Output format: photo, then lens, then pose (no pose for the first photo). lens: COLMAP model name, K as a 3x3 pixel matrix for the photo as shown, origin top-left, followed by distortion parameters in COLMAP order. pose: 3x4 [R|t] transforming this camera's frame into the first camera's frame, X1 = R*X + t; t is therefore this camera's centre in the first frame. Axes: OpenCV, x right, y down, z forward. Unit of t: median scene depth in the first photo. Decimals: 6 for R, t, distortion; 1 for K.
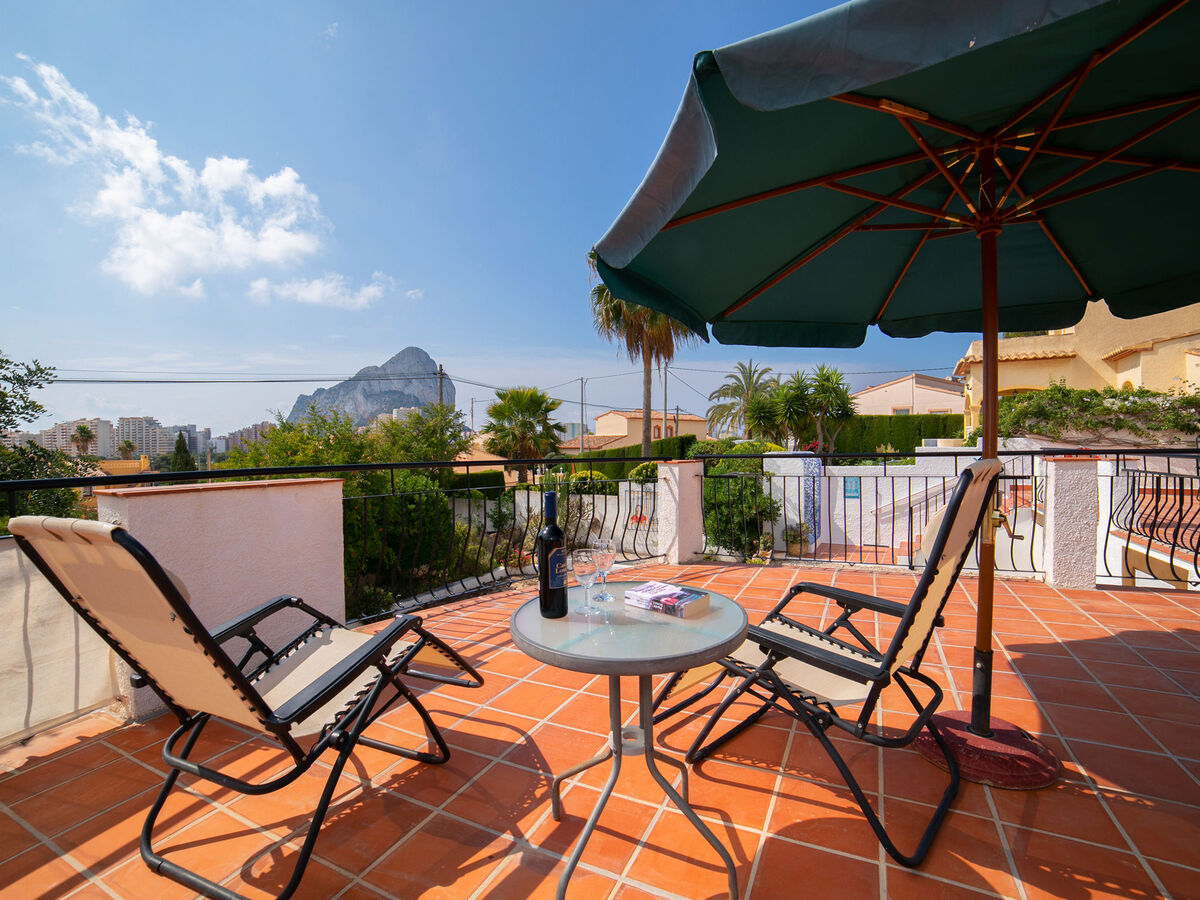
lens RADIAL K [[553.7, 0, 605.9], [0, 553.7, 446.3], [0, 0, 1]] dist [-0.101887, 0.035937]
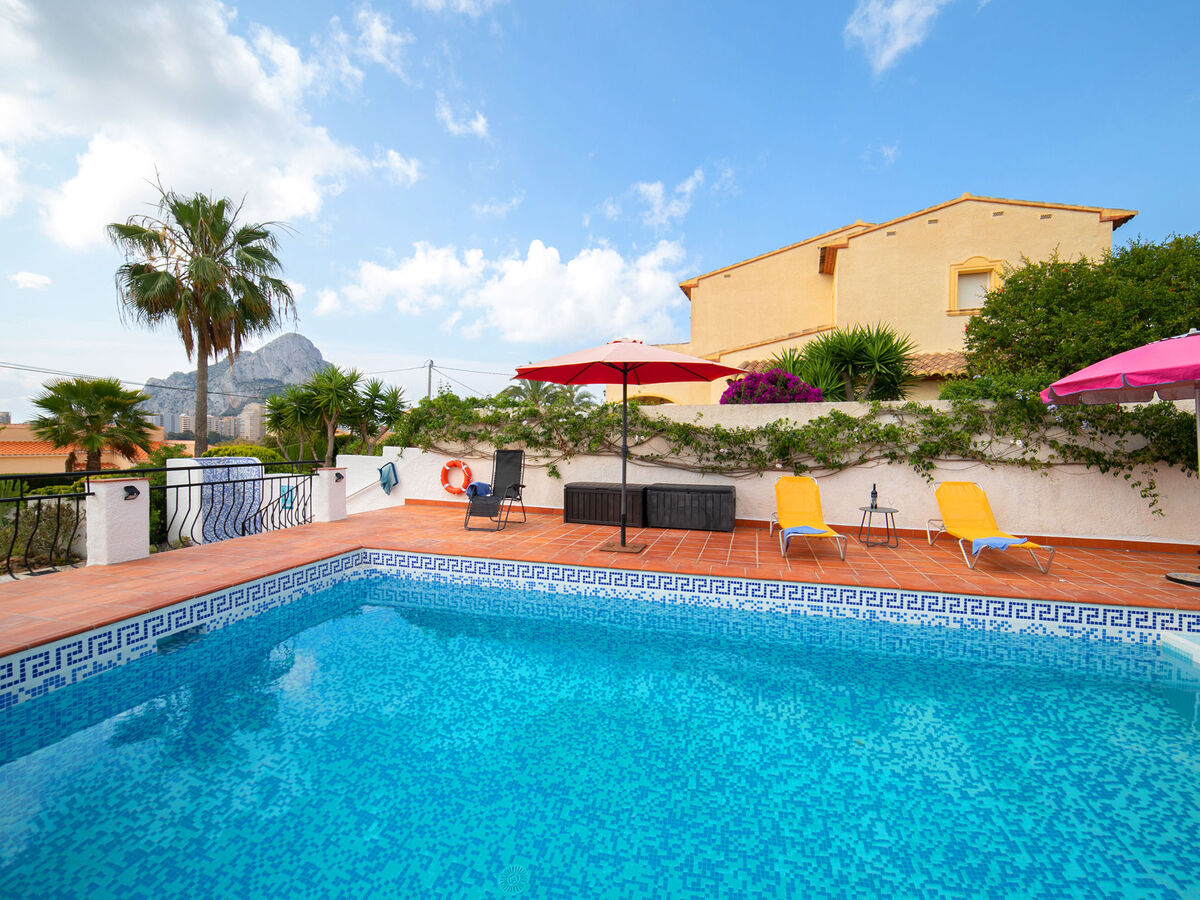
lens RADIAL K [[533.4, 0, 605.2], [0, 533.4, 447.8], [0, 0, 1]] dist [-0.002142, 0.000226]
pose [[0.981919, 0.017703, 0.188473, 0.989038], [-0.018879, 0.999812, 0.004446, -0.028041], [-0.188359, -0.007924, 0.982068, 0.022382]]
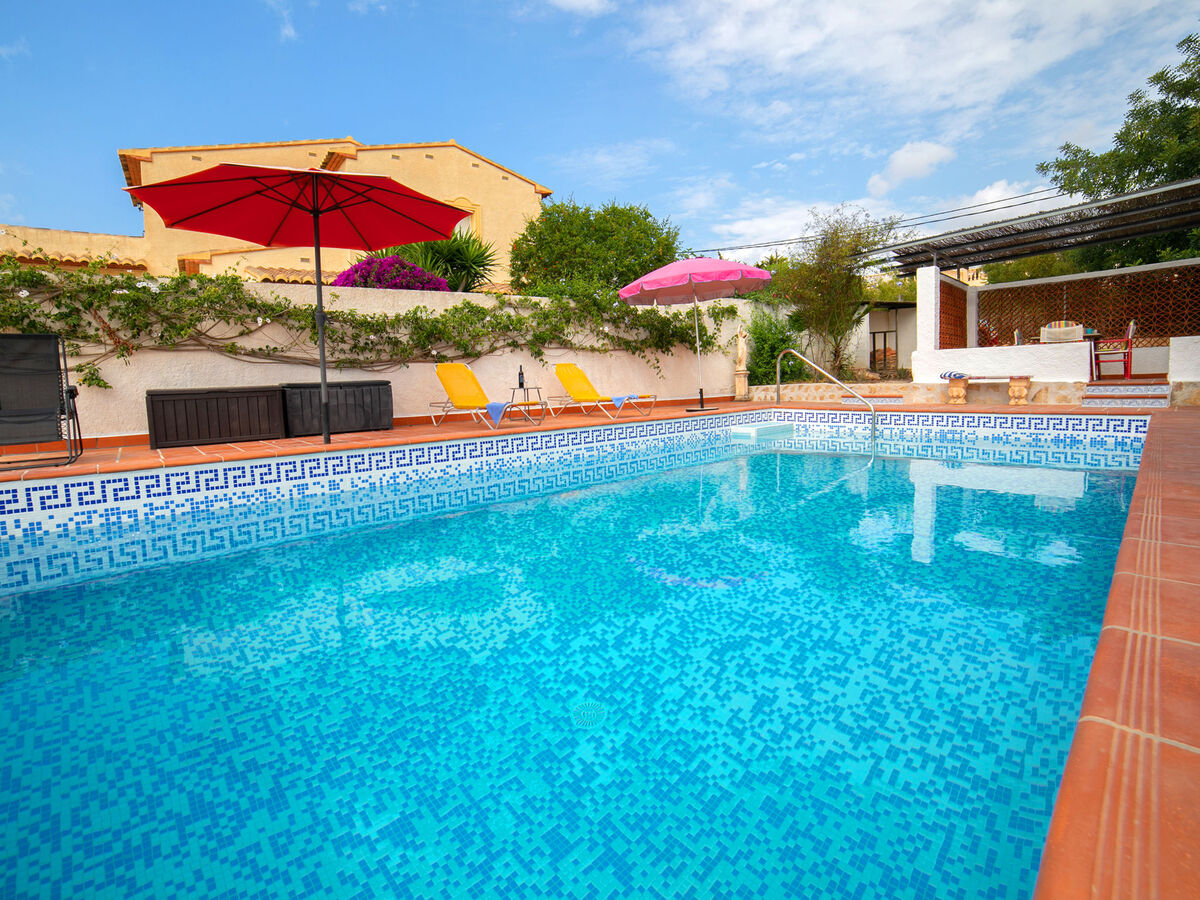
lens RADIAL K [[559.5, 0, 586.7], [0, 559.5, 447.3], [0, 0, 1]] dist [-0.114484, 0.039984]
pose [[0.383894, -0.105672, 0.917311, 0.769459], [0.032778, 0.994363, 0.100831, 0.049224], [-0.922795, -0.008641, 0.385194, 0.224770]]
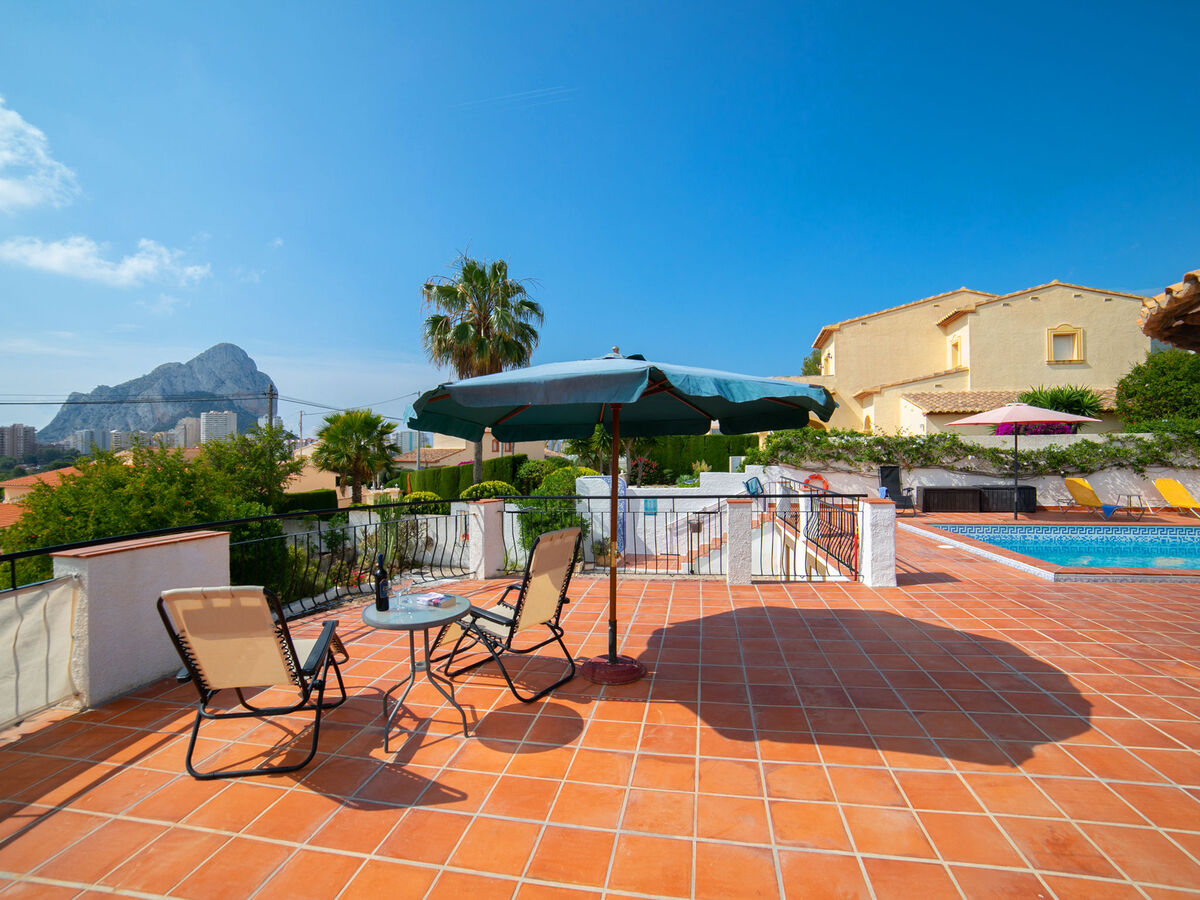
lens RADIAL K [[553.7, 0, 605.9], [0, 553.7, 446.3], [0, 0, 1]] dist [-0.101887, 0.035937]
pose [[0.960014, 0.007084, 0.279862, 0.020114], [-0.002153, 0.999837, -0.017922, -0.040840], [-0.279944, 0.016603, 0.959873, -0.175639]]
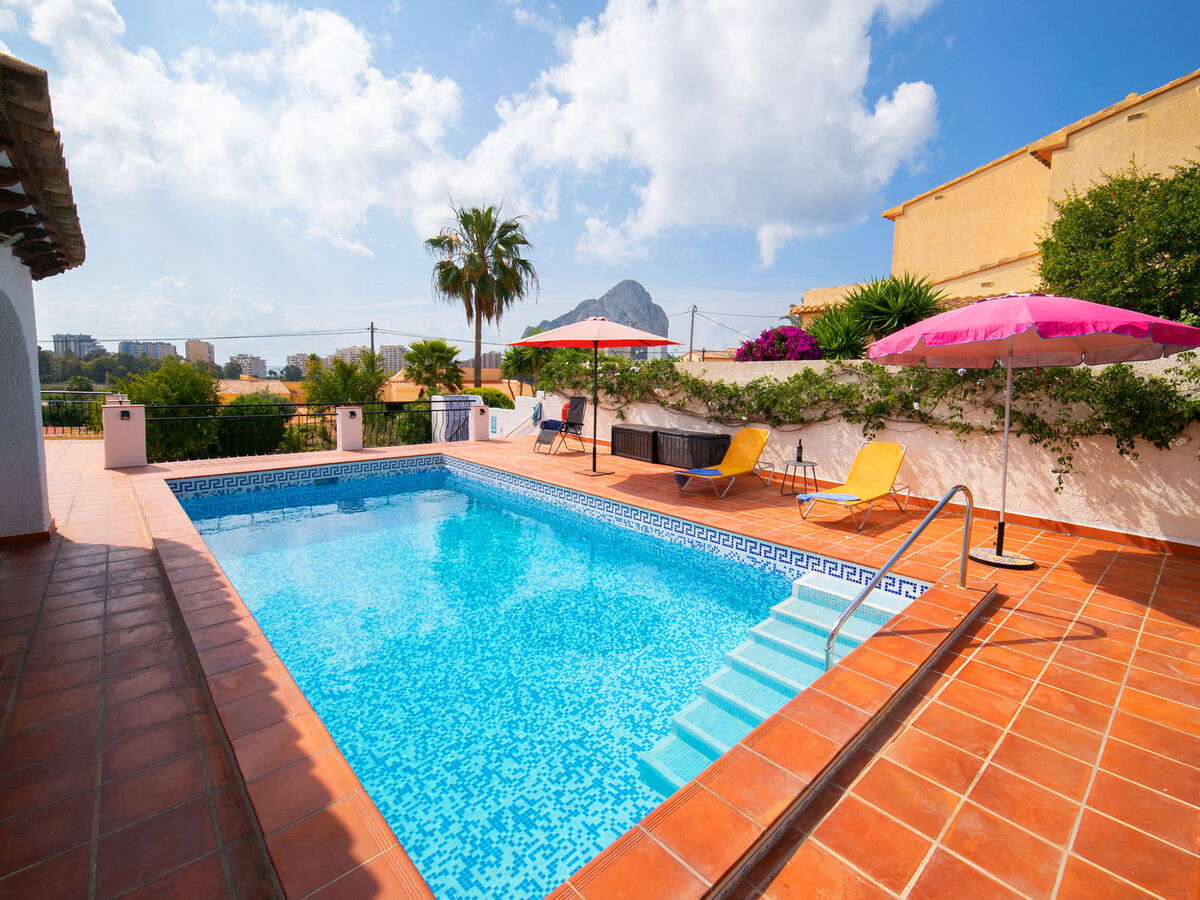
lens RADIAL K [[552.7, 0, 602.1], [0, 552.7, 424.4], [0, 0, 1]] dist [-0.001617, 0.000426]
pose [[0.926667, 0.063806, -0.370428, 1.457361], [-0.033723, 0.995626, 0.087135, -0.060963], [0.374368, -0.068253, 0.924765, -0.167454]]
